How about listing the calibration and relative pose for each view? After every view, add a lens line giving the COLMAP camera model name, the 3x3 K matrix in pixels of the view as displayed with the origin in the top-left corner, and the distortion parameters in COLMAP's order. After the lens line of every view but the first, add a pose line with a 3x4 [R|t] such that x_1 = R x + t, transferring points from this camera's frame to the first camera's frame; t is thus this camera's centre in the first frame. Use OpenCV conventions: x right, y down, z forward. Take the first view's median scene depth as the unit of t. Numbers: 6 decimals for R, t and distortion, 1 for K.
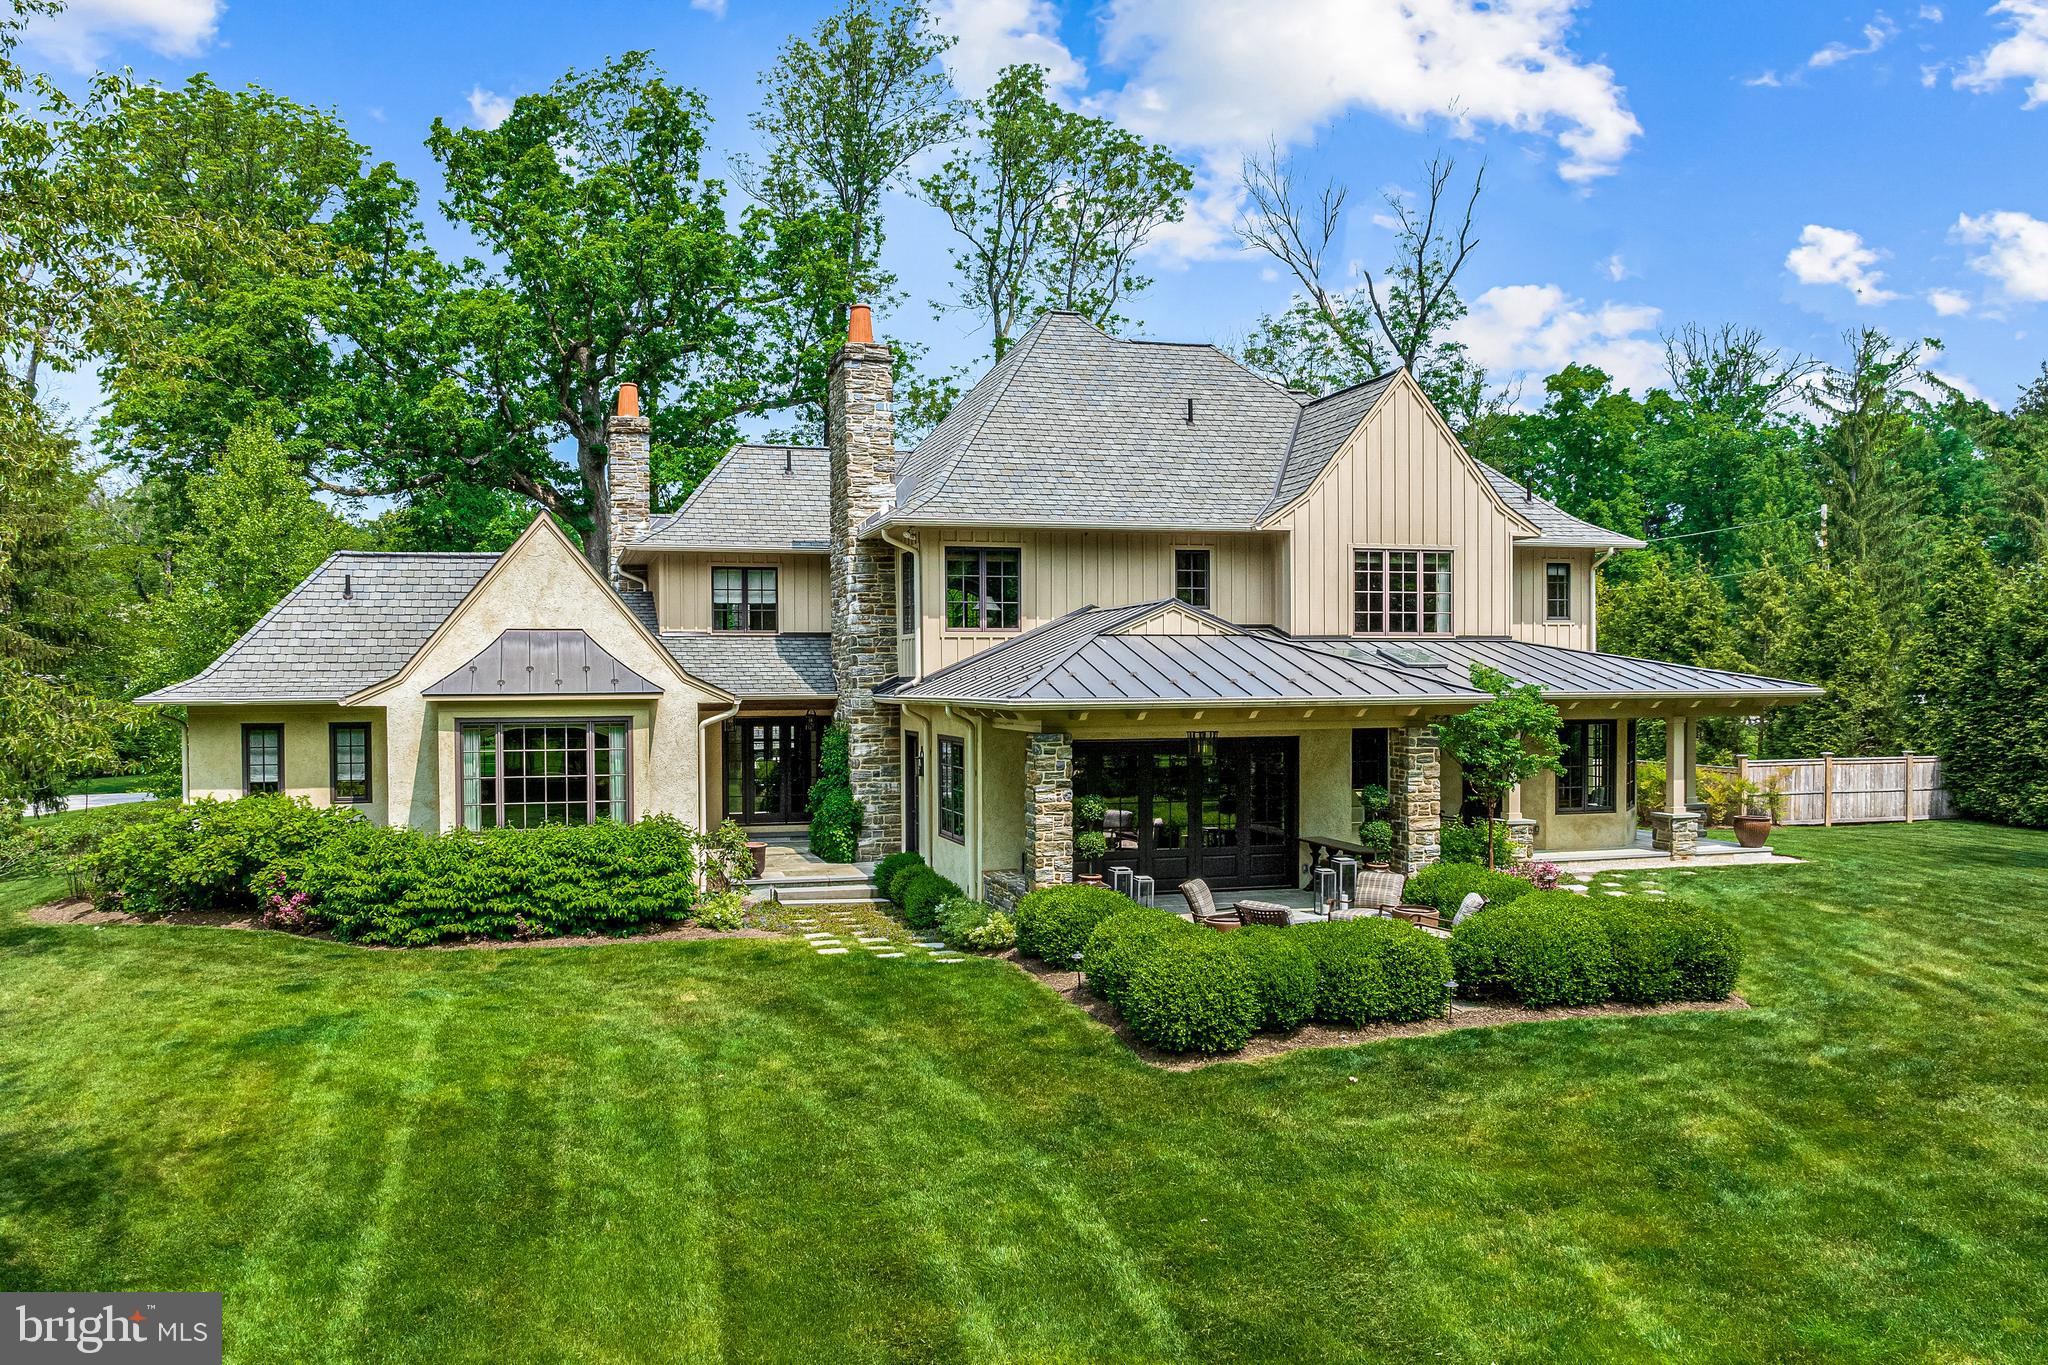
lens RADIAL K [[1443.3, 0, 1024.0], [0, 1443.3, 682.5], [0, 0, 1]] dist [-0.036776, 0.003323]
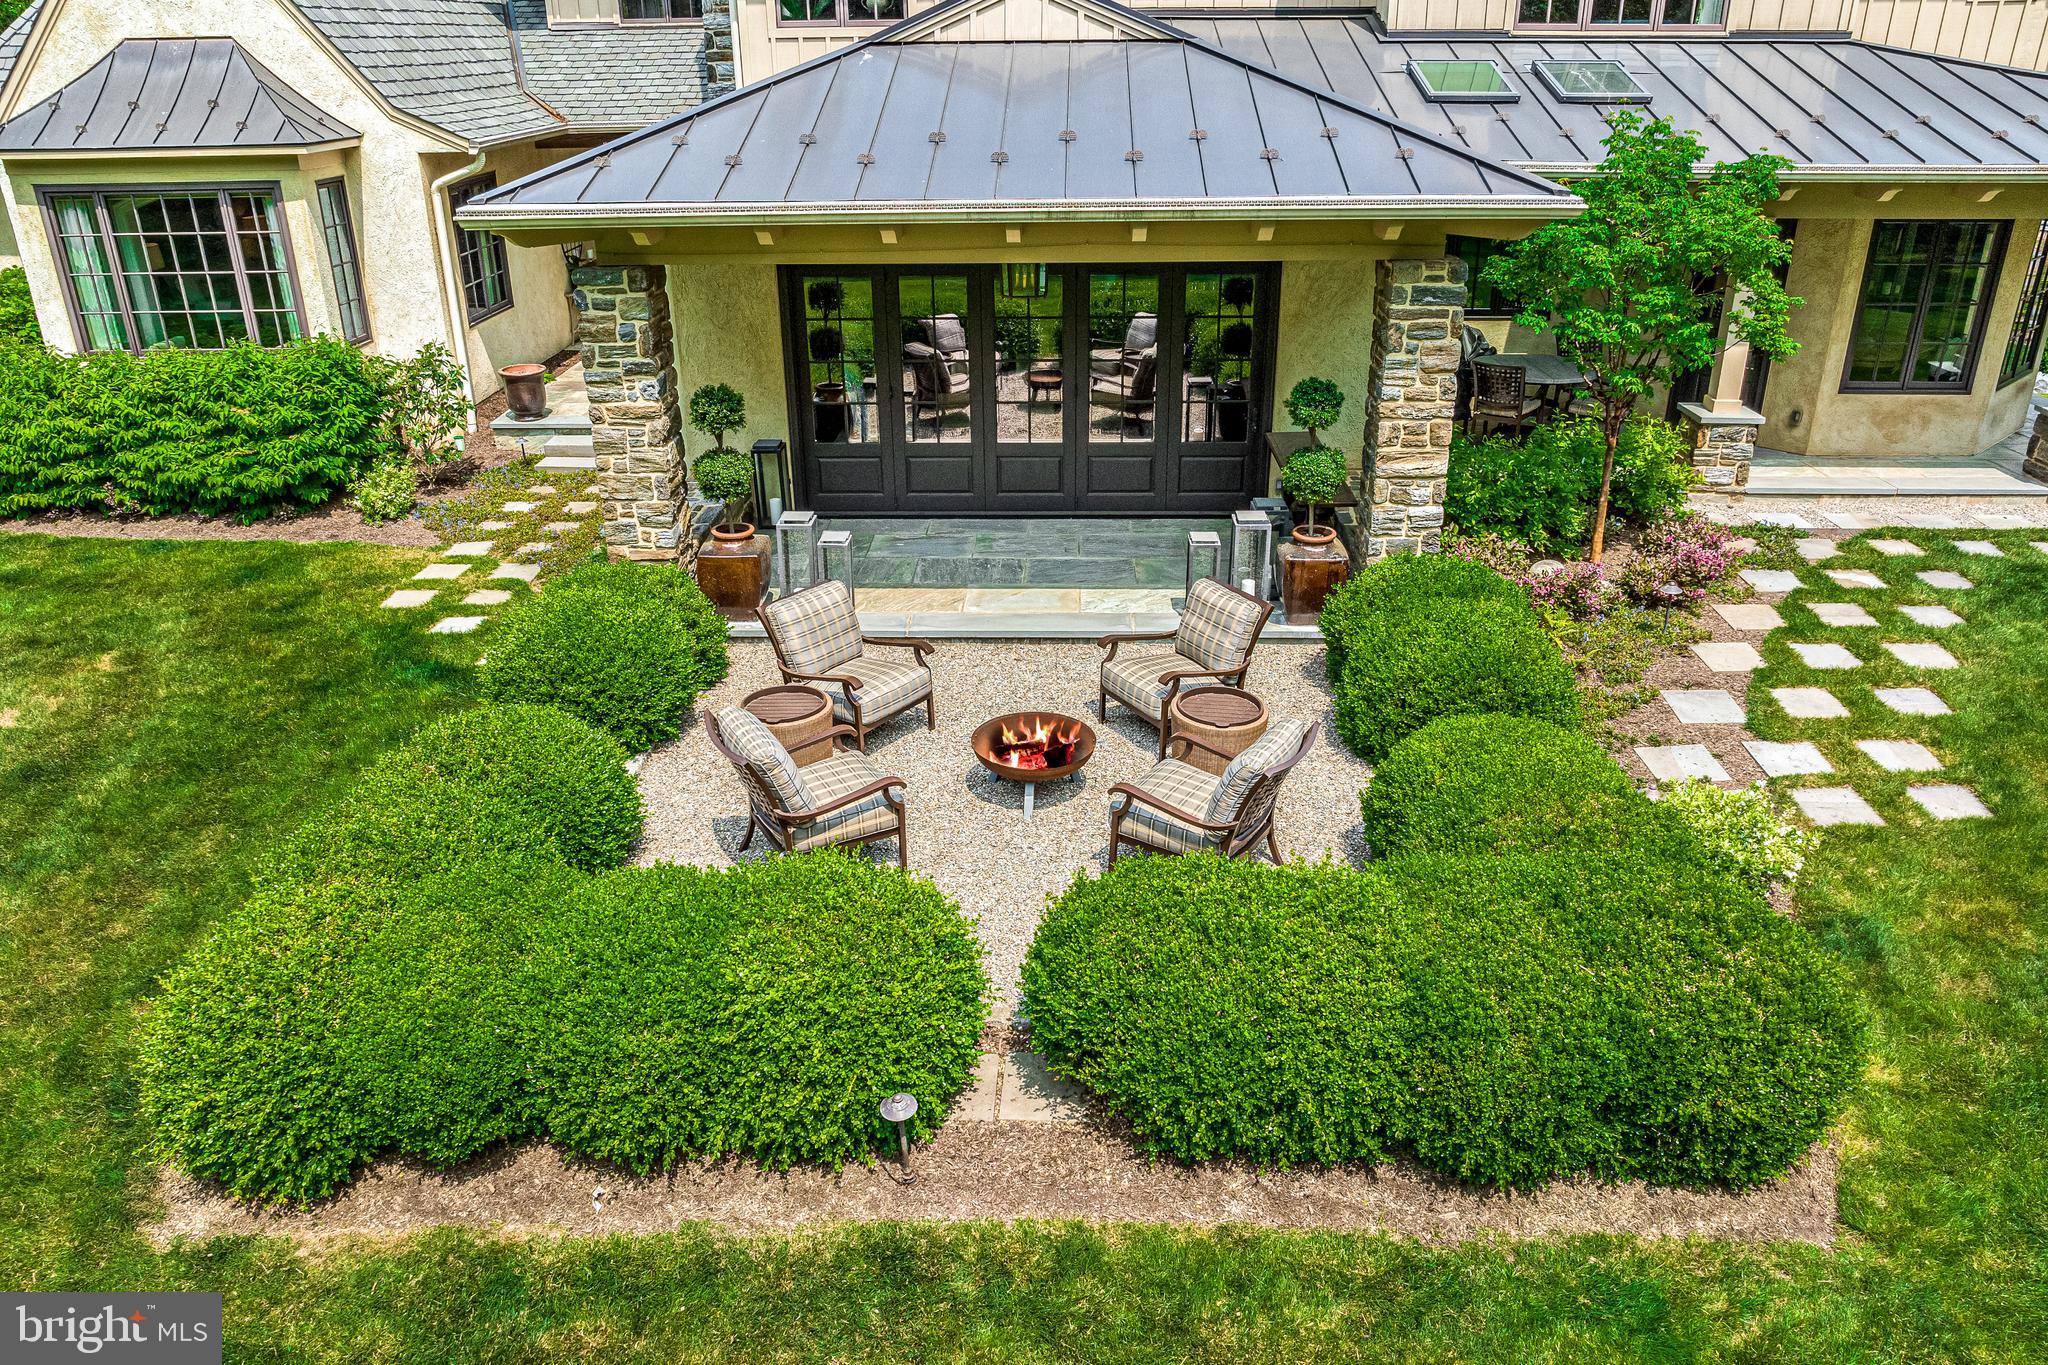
lens RADIAL K [[1443.3, 0, 1024.0], [0, 1443.3, 682.5], [0, 0, 1]] dist [-0.036776, 0.003323]
pose [[0.956982, 0.115296, -0.266255, 0.230793], [0.002310, 0.914602, 0.404348, -0.026228], [0.290137, -0.387569, 0.874992, 0.397344]]
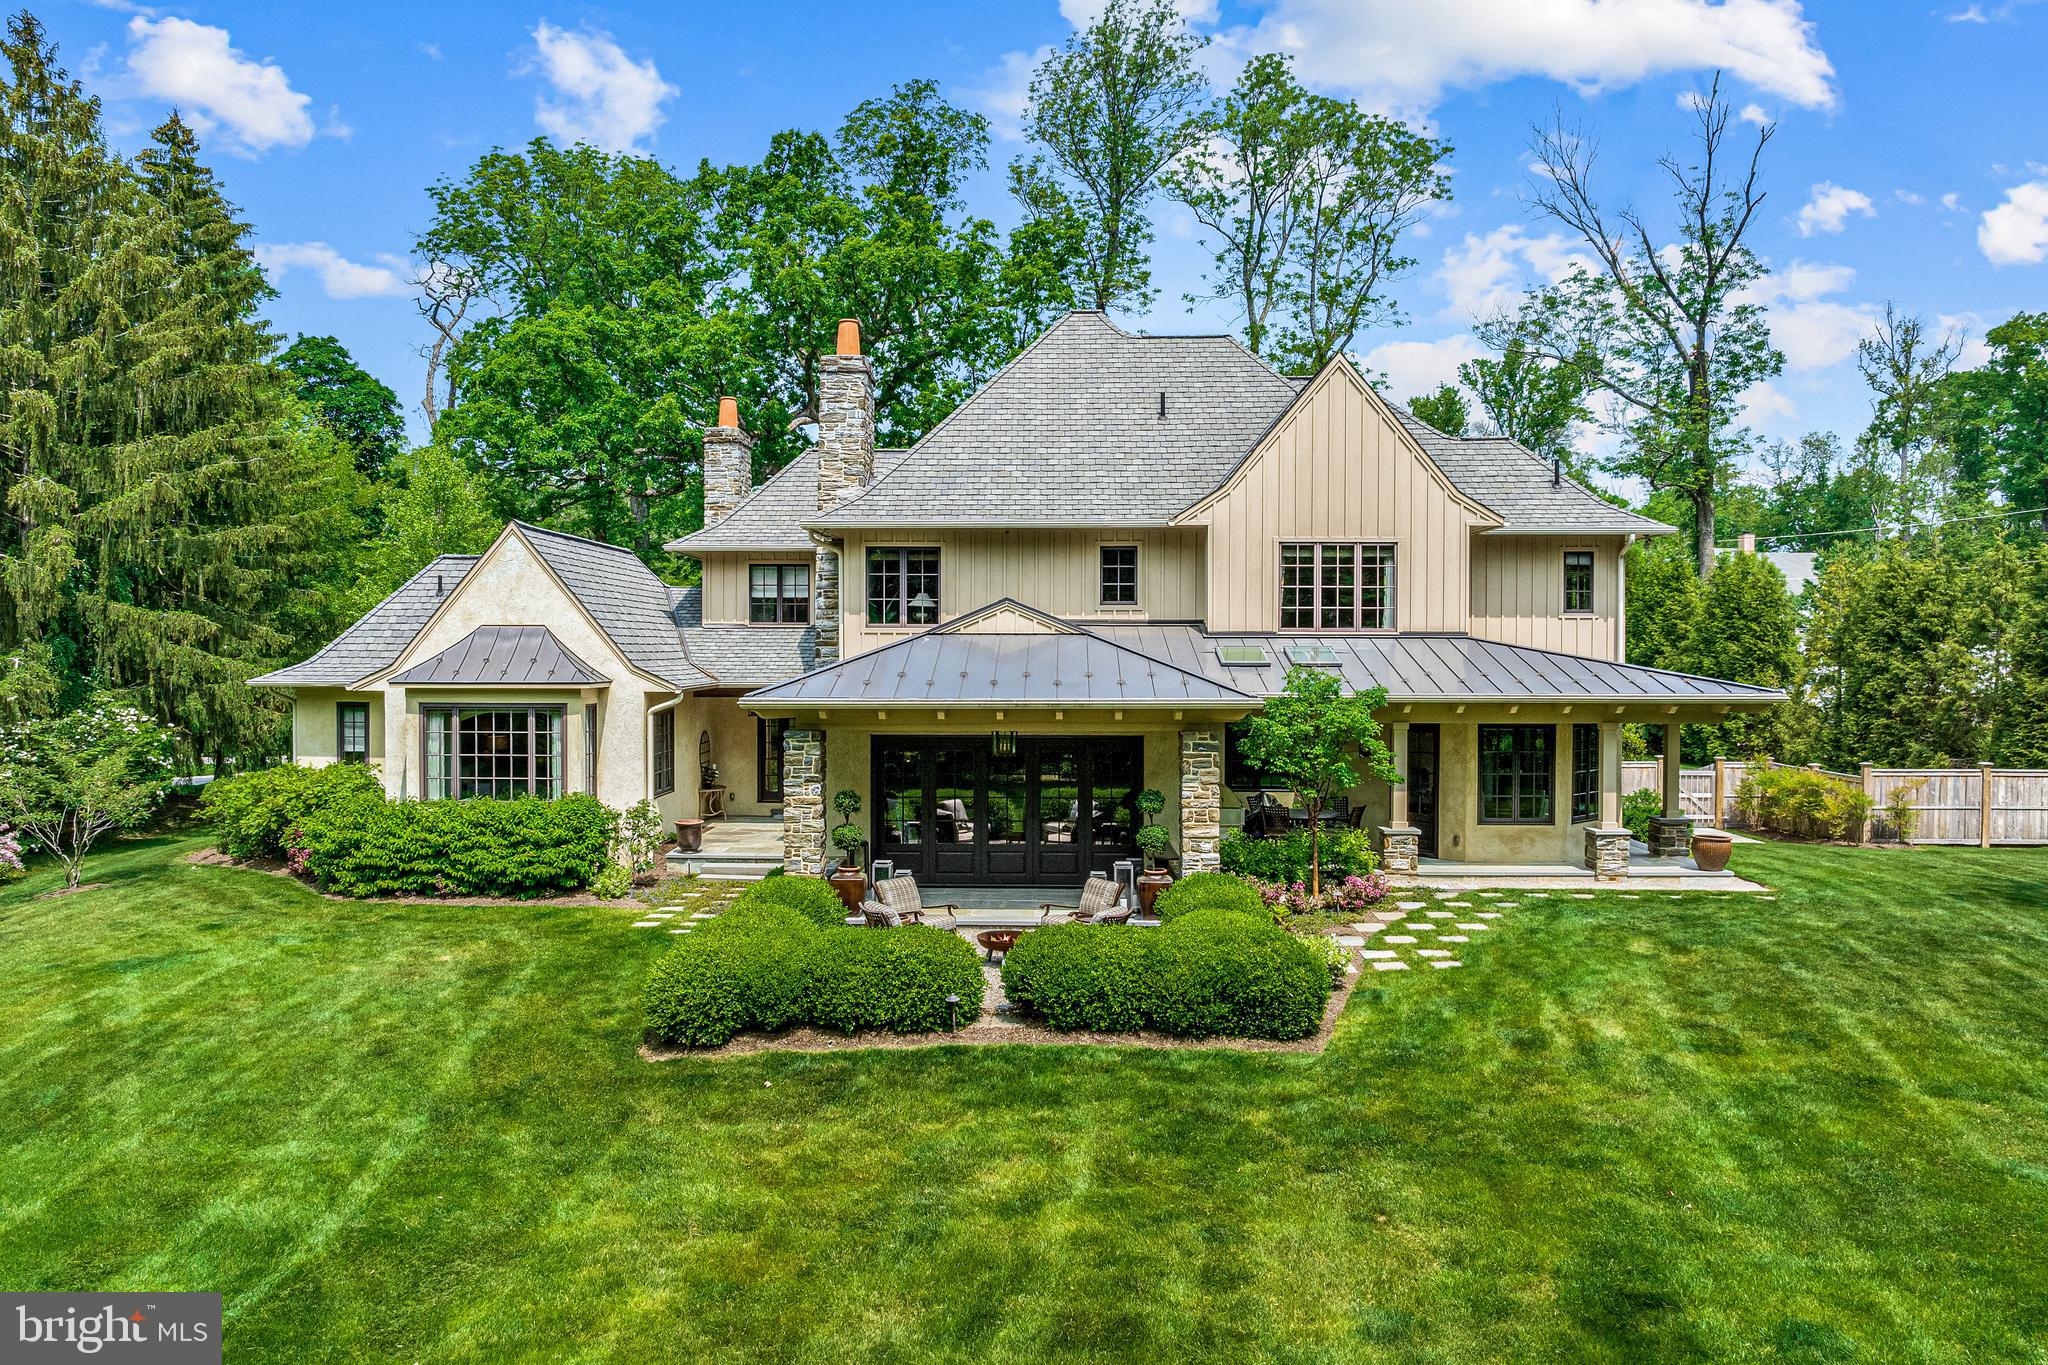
lens RADIAL K [[1397.7, 0, 1028.2], [0, 1397.7, 649.6], [0, 0, 1]] dist [-0.034671, -0.003551]
pose [[0.961265, 0.007307, -0.275528, 0.336936], [-0.009183, 0.999943, -0.005520, -0.014264], [0.275472, 0.007836, 0.961277, 0.049524]]
